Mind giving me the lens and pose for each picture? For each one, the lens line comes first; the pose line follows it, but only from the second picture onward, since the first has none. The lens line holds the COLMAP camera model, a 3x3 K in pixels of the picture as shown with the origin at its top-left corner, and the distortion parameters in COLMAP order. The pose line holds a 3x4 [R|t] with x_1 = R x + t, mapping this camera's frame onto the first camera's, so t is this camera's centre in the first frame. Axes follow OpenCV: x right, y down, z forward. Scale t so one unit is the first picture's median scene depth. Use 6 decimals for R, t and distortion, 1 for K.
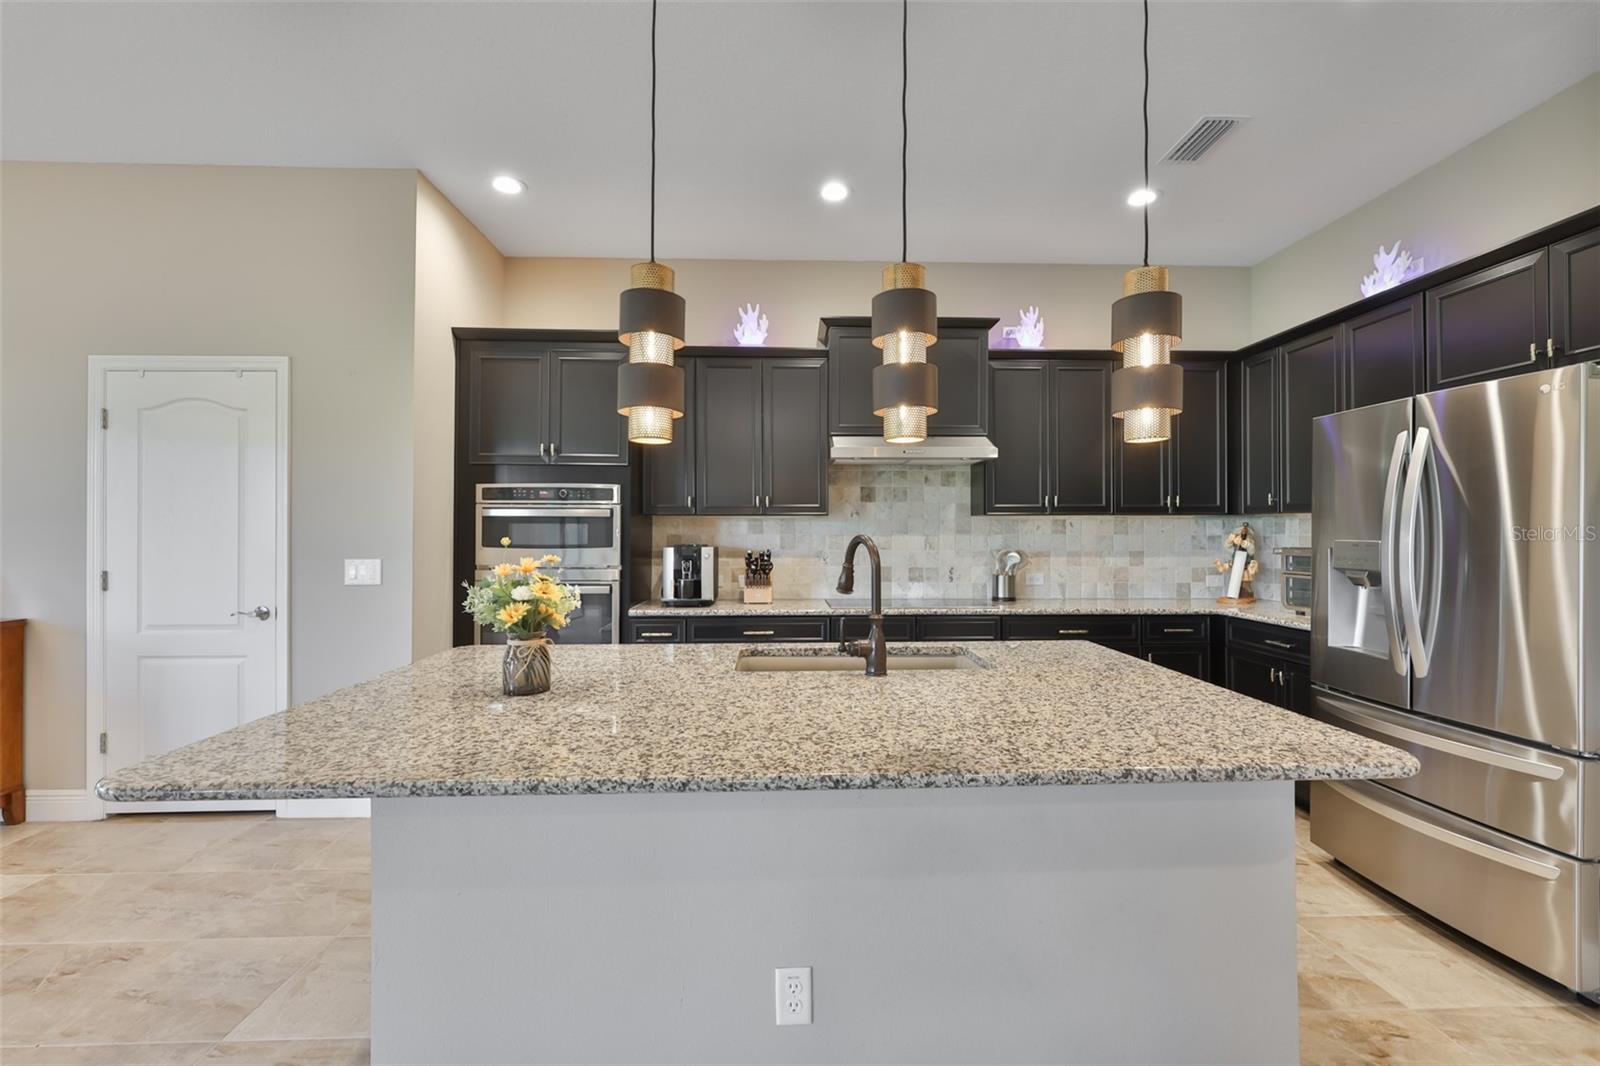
lens RADIAL K [[684.7, 0, 811.4], [0, 684.7, 531.4], [0, 0, 1]] dist [-0.000841, 0.000922]
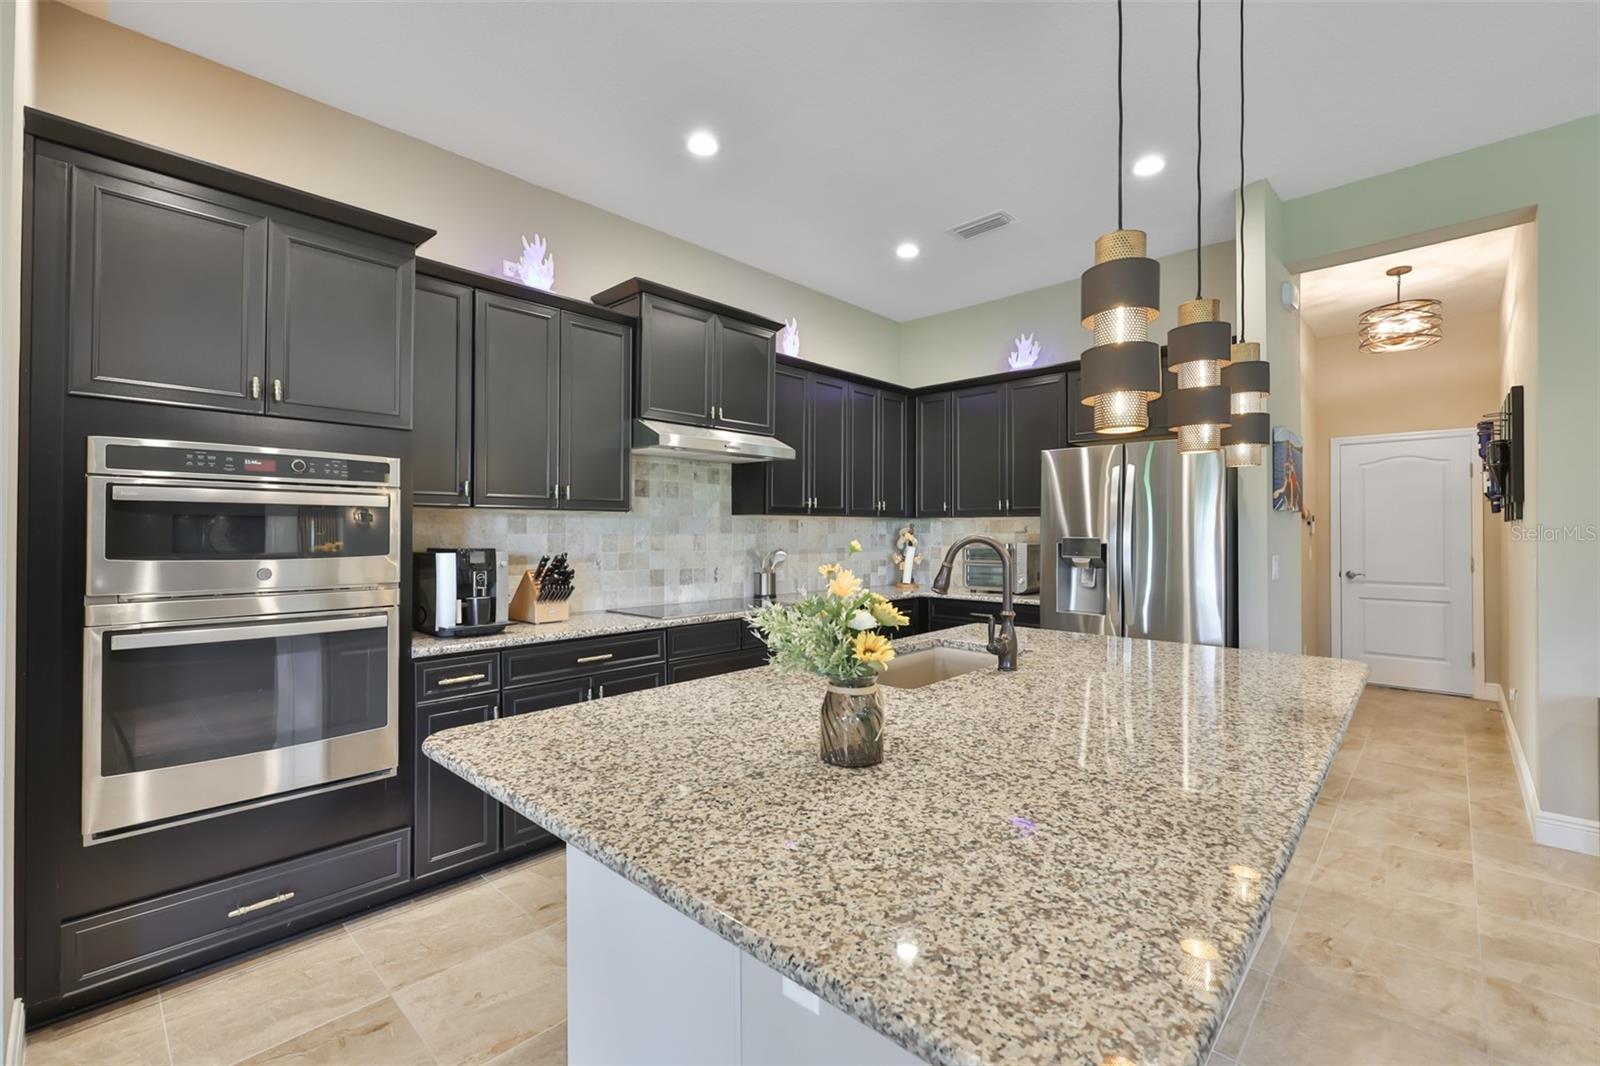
lens RADIAL K [[684.7, 0, 816.4], [0, 684.7, 527.8], [0, 0, 1]] dist [-0.000841, 0.000922]
pose [[0.701787, 0.003502, 0.712378, -0.417562], [-0.002143, 0.999994, -0.002804, -0.001102], [-0.712383, 0.000442, 0.701790, 0.234733]]
